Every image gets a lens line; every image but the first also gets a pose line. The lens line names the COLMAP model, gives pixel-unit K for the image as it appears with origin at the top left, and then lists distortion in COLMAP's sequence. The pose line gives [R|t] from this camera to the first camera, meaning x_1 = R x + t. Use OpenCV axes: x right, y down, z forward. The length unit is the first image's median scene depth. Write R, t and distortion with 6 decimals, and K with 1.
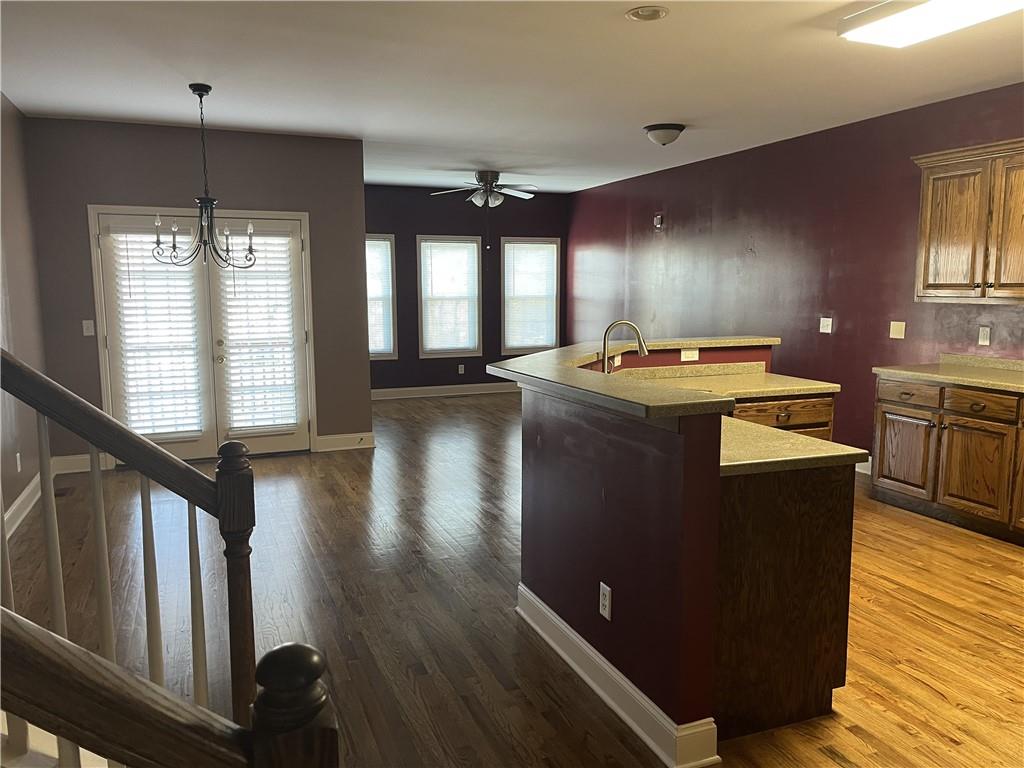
lens RADIAL K [[767.8, 0, 512.0], [0, 767.8, 384.0], [0, 0, 1]] dist [0.061019, -0.085729]
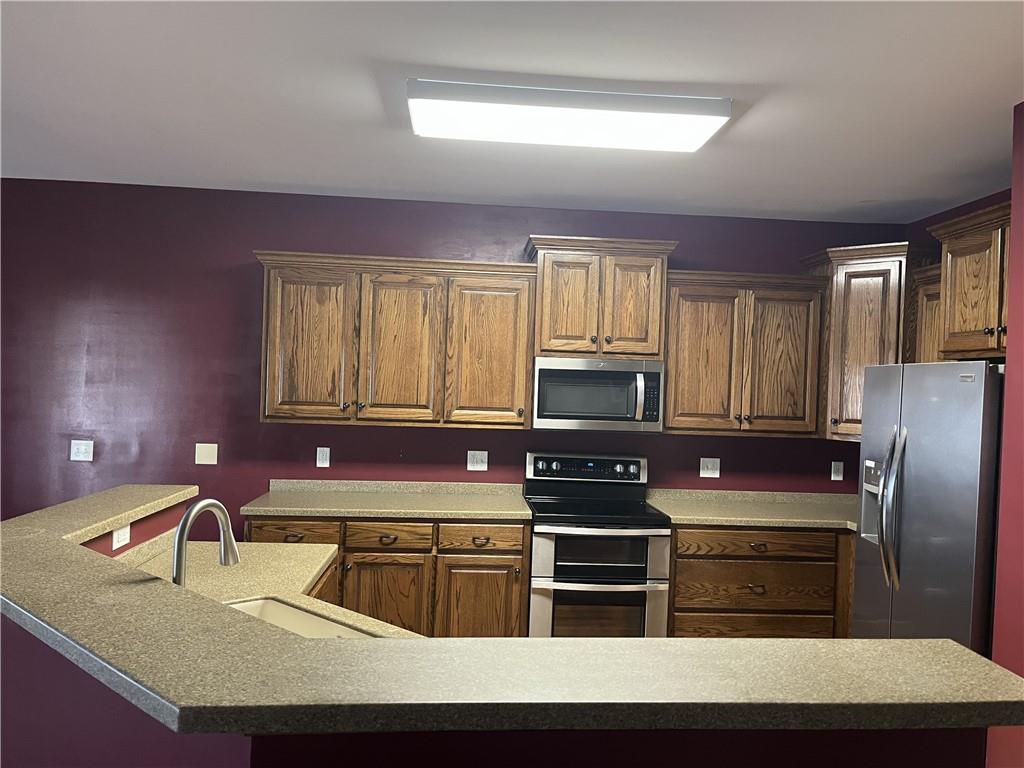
lens RADIAL K [[767.8, 0, 512.0], [0, 767.8, 384.0], [0, 0, 1]] dist [0.061019, -0.085729]
pose [[0.301703, 0.011146, 0.953337, -0.222900], [0.089074, 0.995229, -0.039825, -0.102837], [-0.949232, 0.096933, 0.299270, 0.565770]]
